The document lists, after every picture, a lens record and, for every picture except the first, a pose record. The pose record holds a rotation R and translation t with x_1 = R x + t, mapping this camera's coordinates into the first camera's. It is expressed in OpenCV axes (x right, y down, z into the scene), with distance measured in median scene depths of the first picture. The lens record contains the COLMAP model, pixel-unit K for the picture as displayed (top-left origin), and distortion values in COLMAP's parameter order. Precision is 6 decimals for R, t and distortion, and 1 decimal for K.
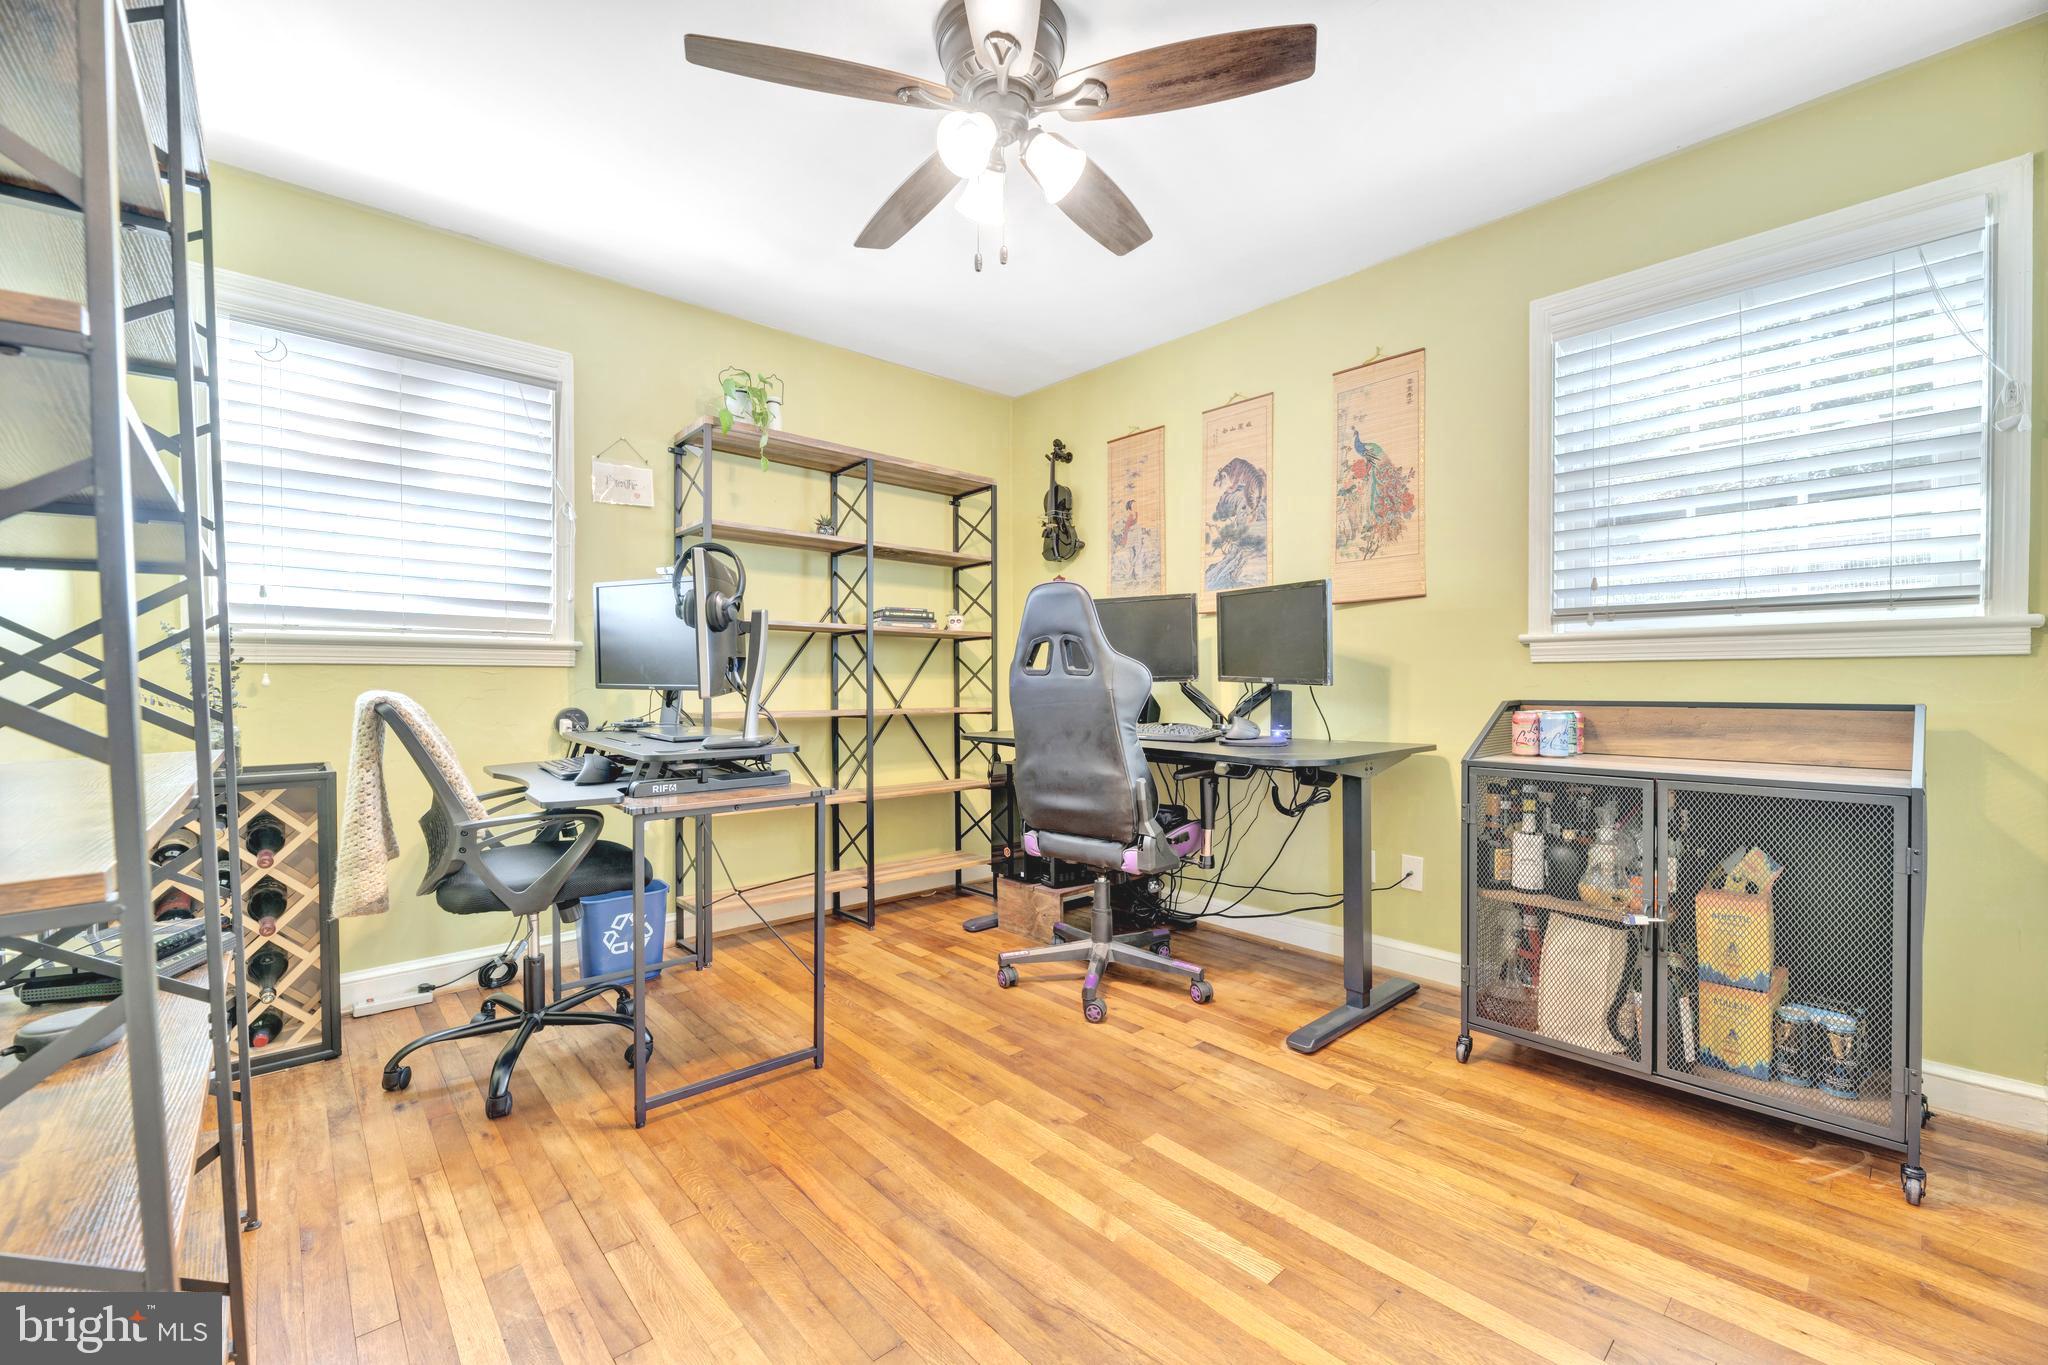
lens RADIAL K [[823.7, 0, 1023.7], [0, 823.7, 688.7], [0, 0, 1]] dist [0.001157, -0.003952]
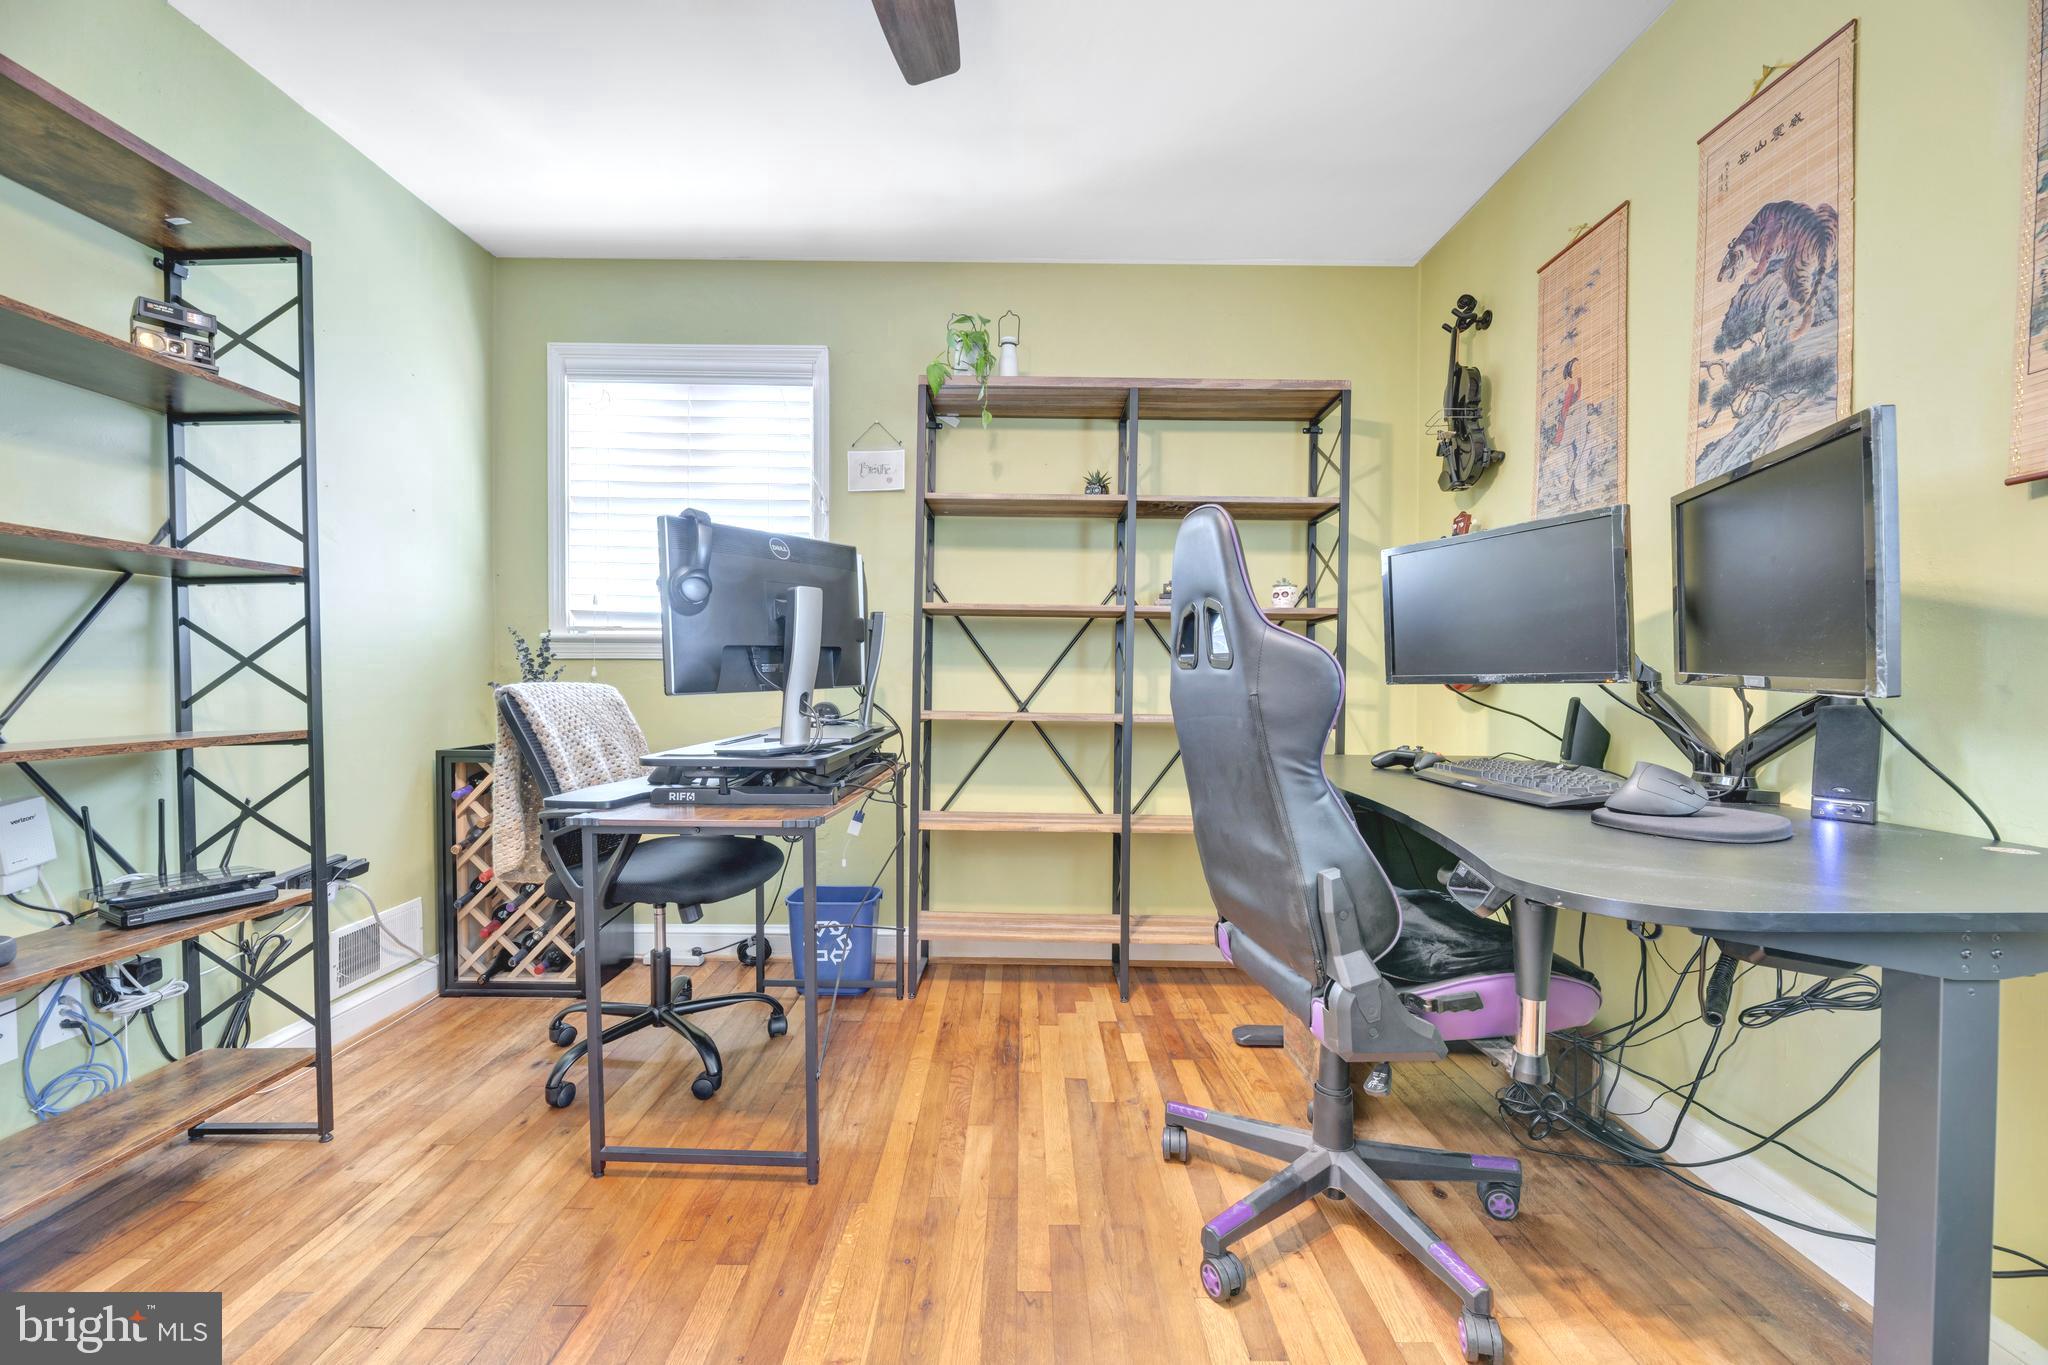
lens RADIAL K [[823.7, 0, 1020.8], [0, 823.7, 686.1], [0, 0, 1]] dist [0.001157, -0.003952]
pose [[0.736445, 0.014450, -0.676343, 0.260737], [-0.014905, 0.999876, 0.005132, -0.003746], [0.676333, 0.006301, 0.736569, 0.368091]]
